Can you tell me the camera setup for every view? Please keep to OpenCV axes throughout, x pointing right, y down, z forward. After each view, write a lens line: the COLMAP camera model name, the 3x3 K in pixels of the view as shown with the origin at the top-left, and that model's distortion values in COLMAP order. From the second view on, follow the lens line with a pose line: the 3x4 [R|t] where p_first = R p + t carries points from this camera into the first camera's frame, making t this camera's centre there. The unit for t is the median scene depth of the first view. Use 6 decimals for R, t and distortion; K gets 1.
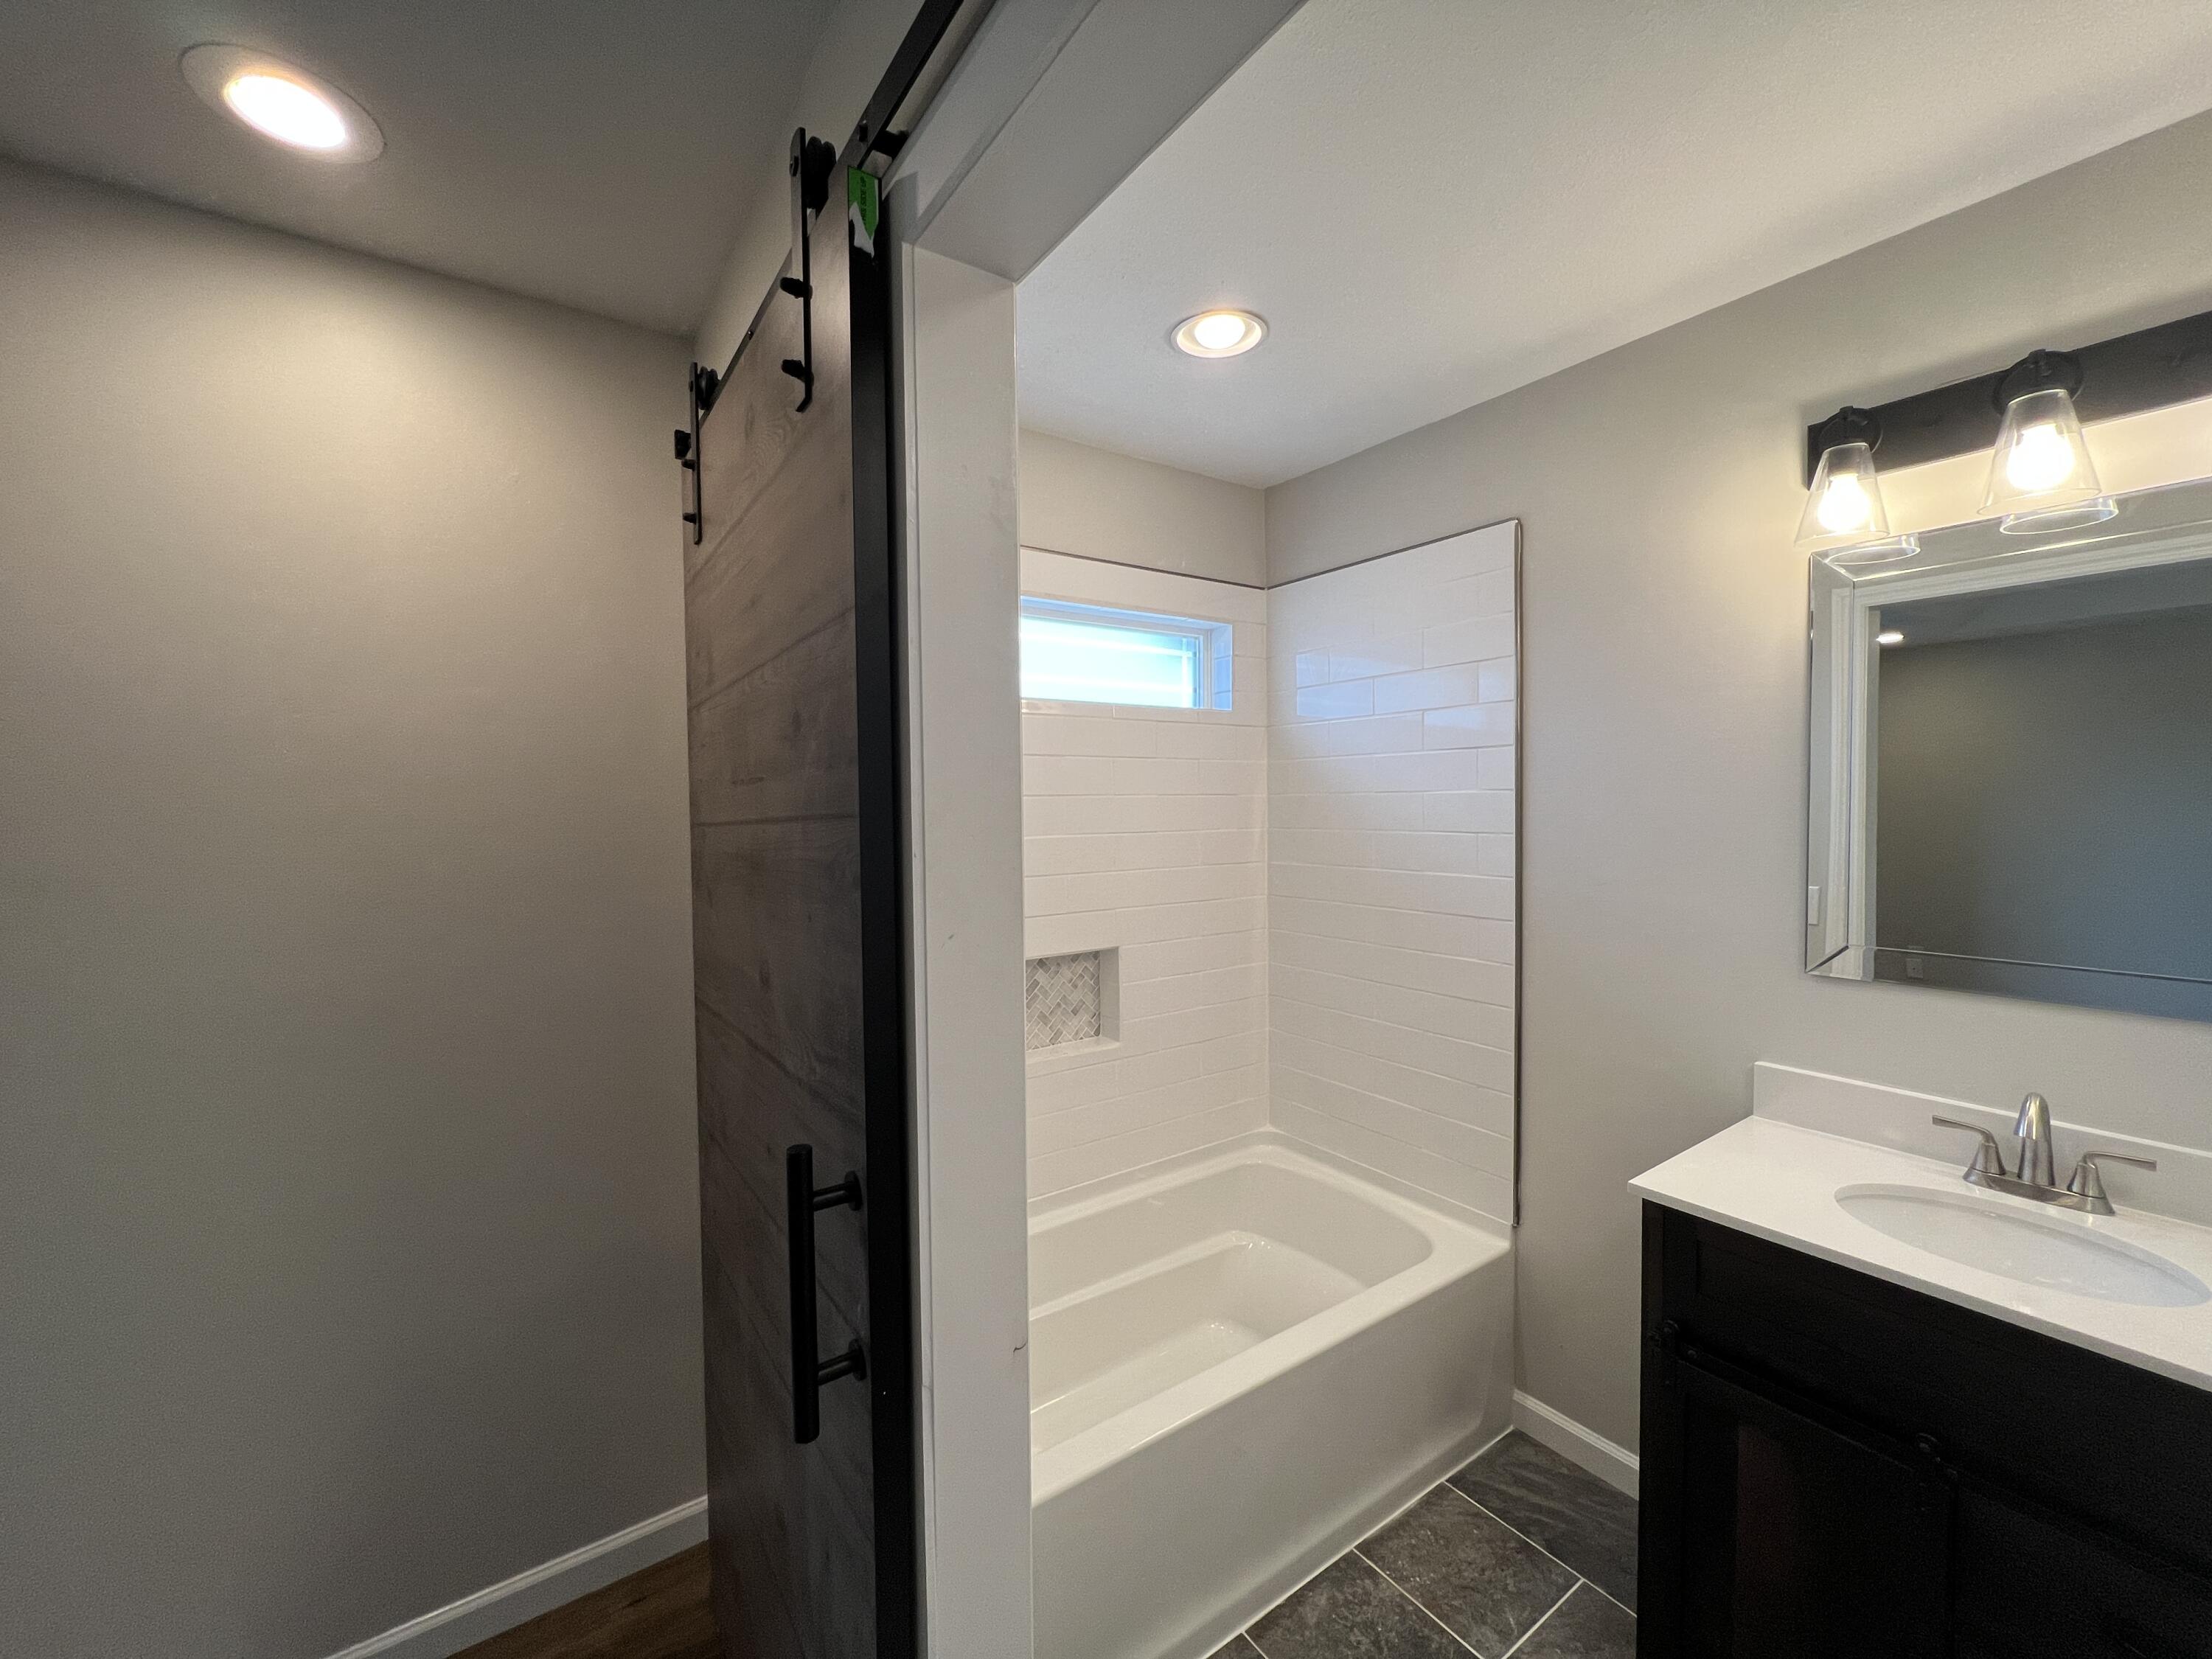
lens RADIAL K [[881.2, 0, 1101.1], [0, 881.2, 825.9], [0, 0, 1]] dist [-0.001623, -0.000114]
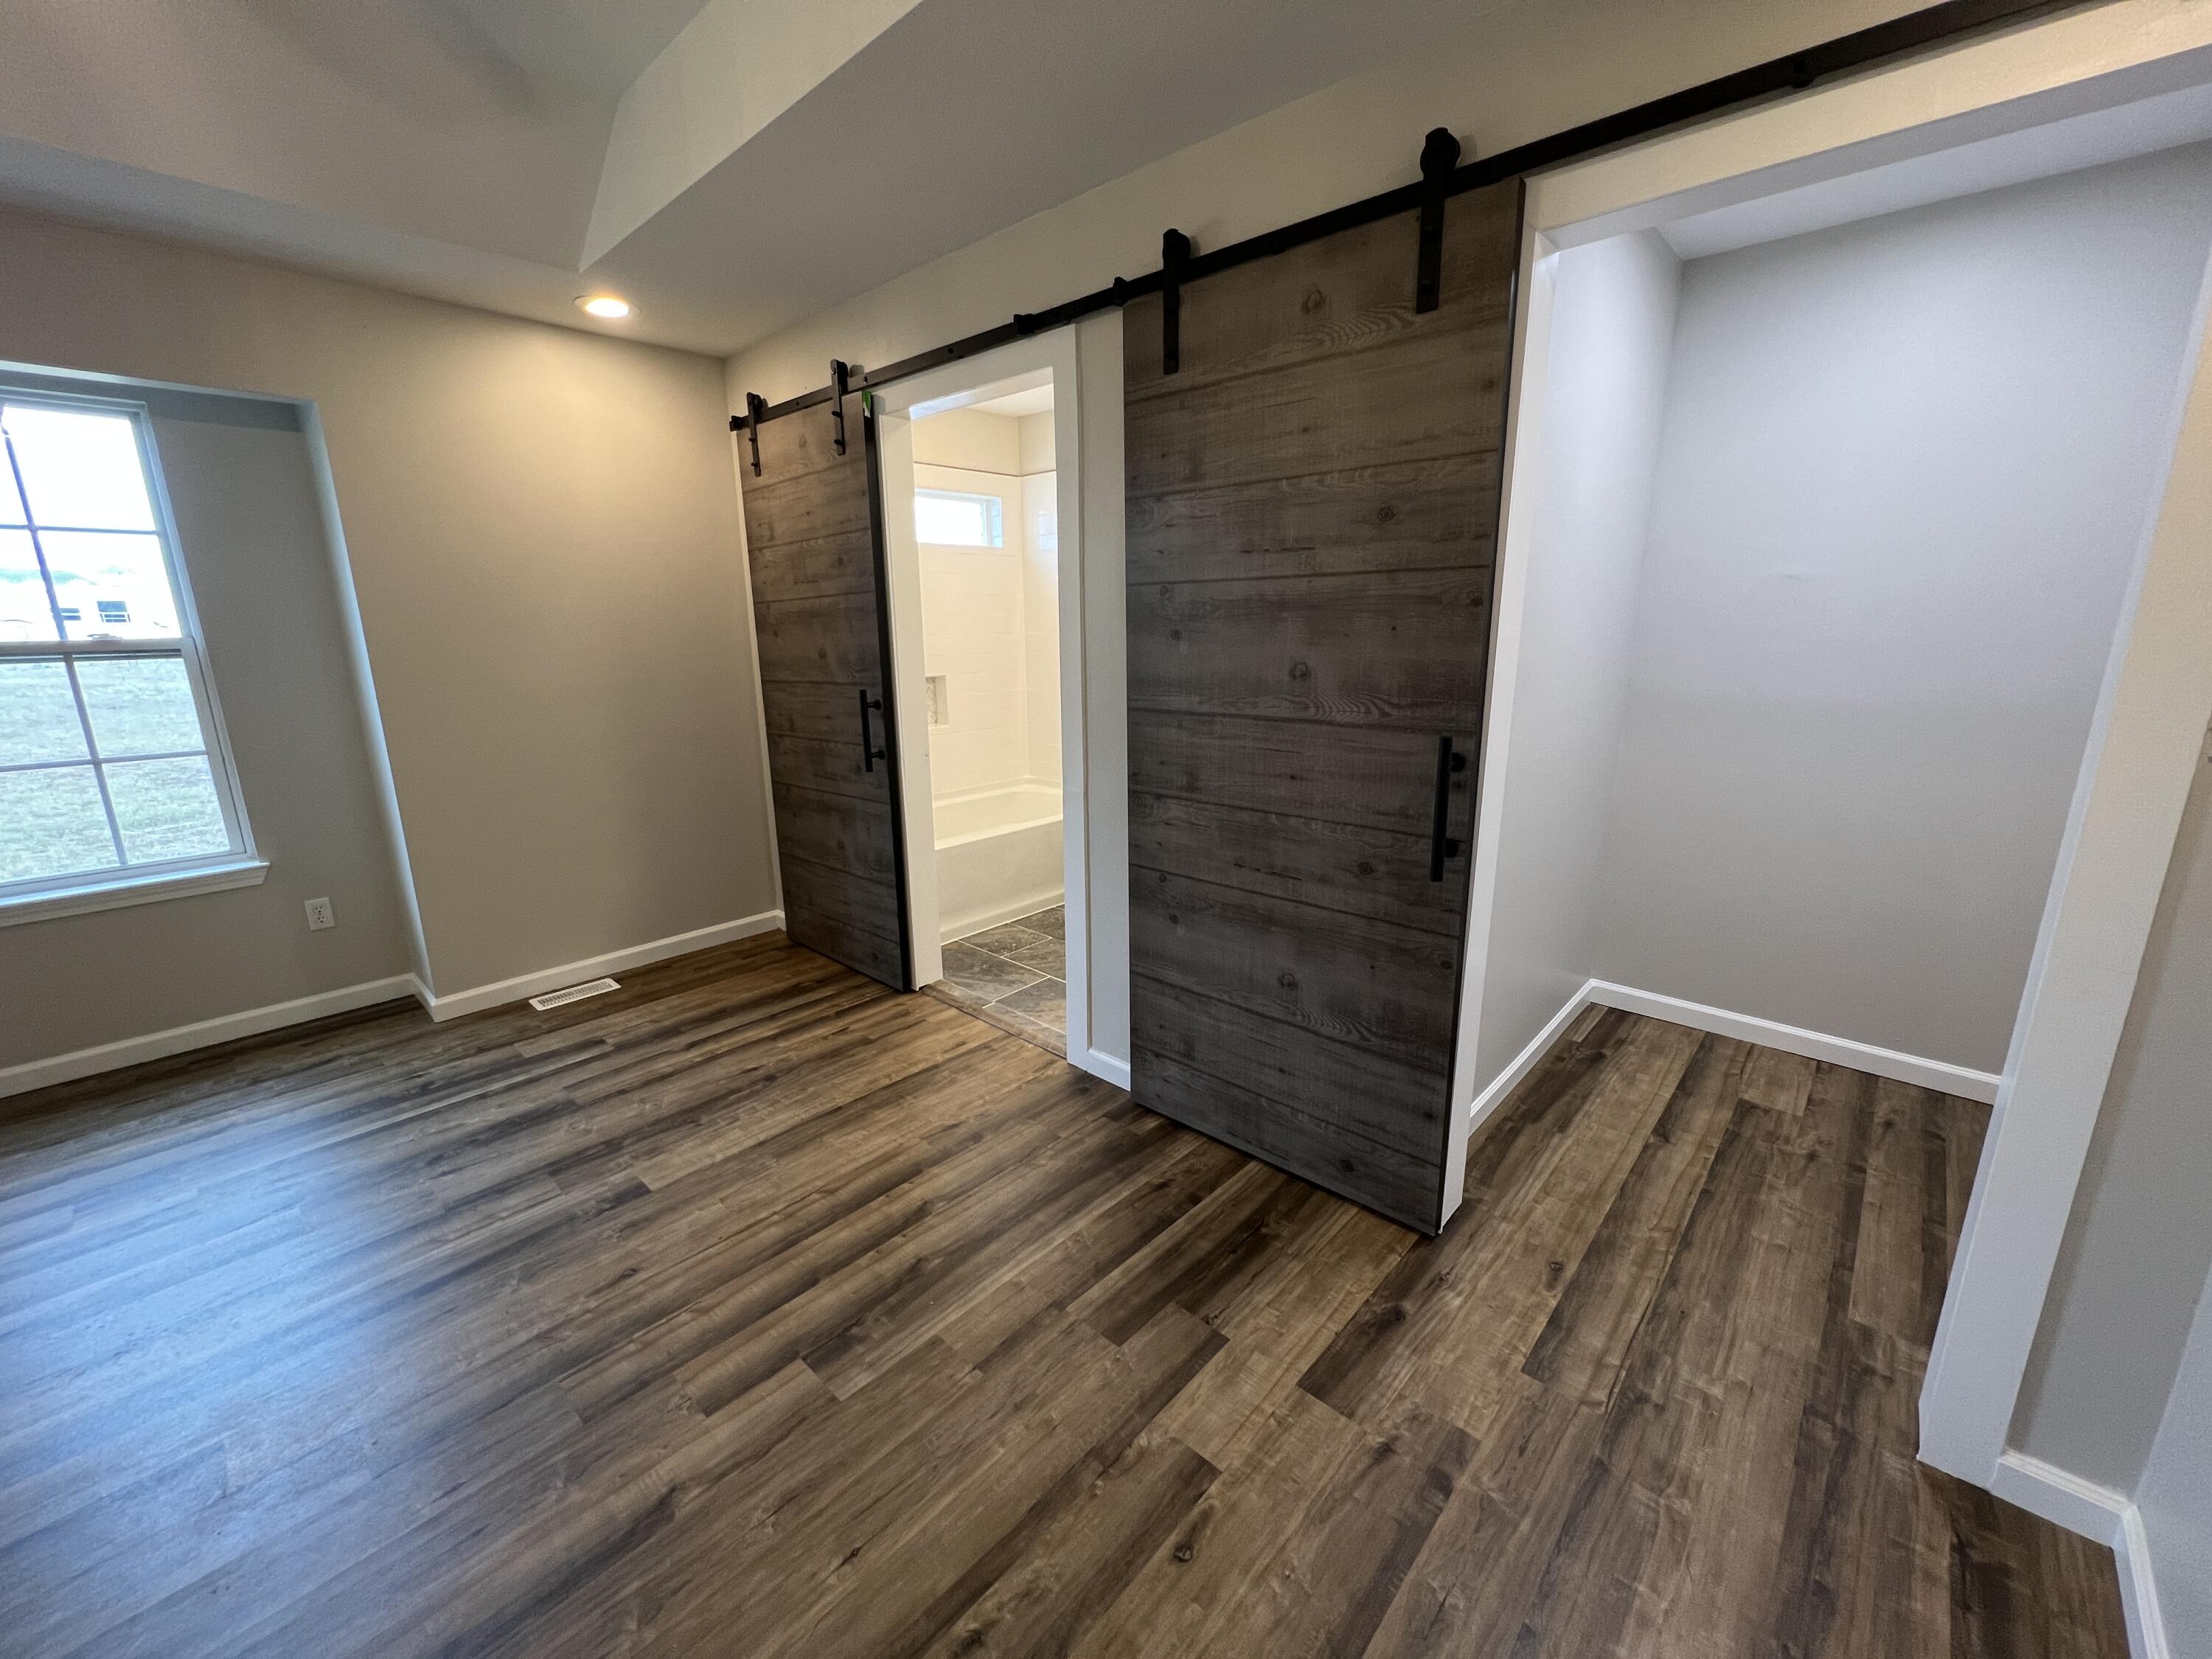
lens RADIAL K [[881.2, 0, 1101.1], [0, 881.2, 825.9], [0, 0, 1]] dist [-0.001623, -0.000114]
pose [[0.976977, -0.052774, 0.206712, -0.071796], [0.010048, 0.979229, 0.202508, 0.083109], [-0.213106, -0.195769, 0.957215, -1.104651]]
